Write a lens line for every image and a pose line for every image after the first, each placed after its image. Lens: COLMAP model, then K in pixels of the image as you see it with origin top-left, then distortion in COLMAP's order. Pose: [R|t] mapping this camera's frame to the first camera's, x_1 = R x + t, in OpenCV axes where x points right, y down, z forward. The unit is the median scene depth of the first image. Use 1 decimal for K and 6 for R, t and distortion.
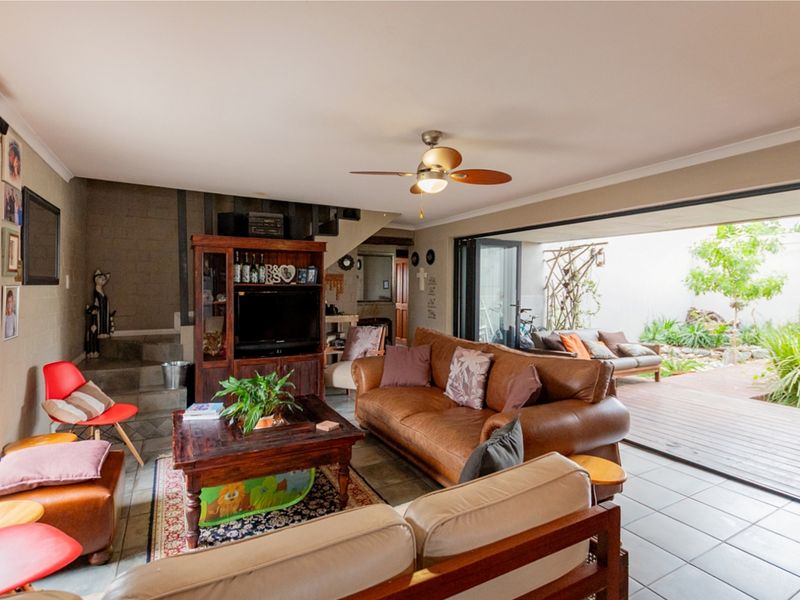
lens RADIAL K [[410.3, 0, 401.5], [0, 410.3, 294.8], [0, 0, 1]] dist [0.006419, -0.002884]
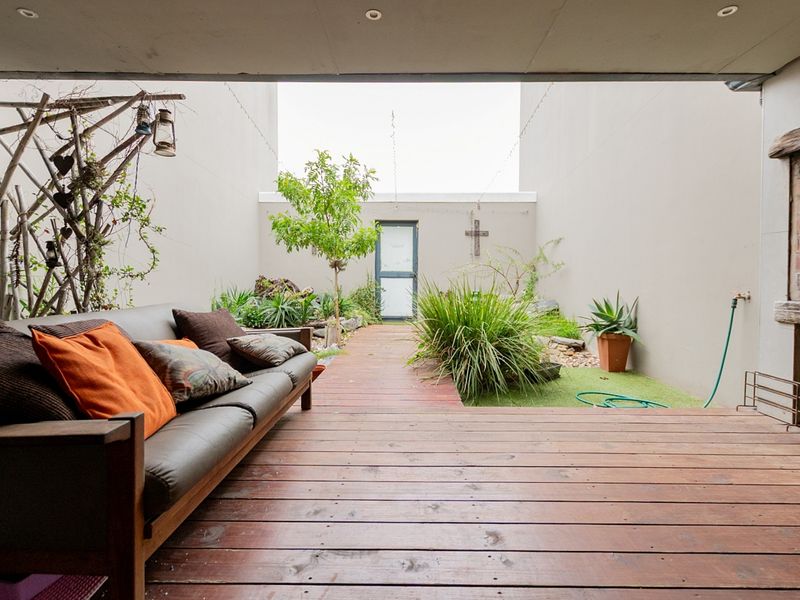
lens RADIAL K [[410.3, 0, 409.3], [0, 410.3, 276.9], [0, 0, 1]] dist [0.006419, -0.002884]
pose [[0.469422, -0.005939, 0.882954, 0.217720], [0.016036, 0.999870, -0.001800, 0.053547], [-0.882829, 0.015004, 0.469456, 0.547445]]
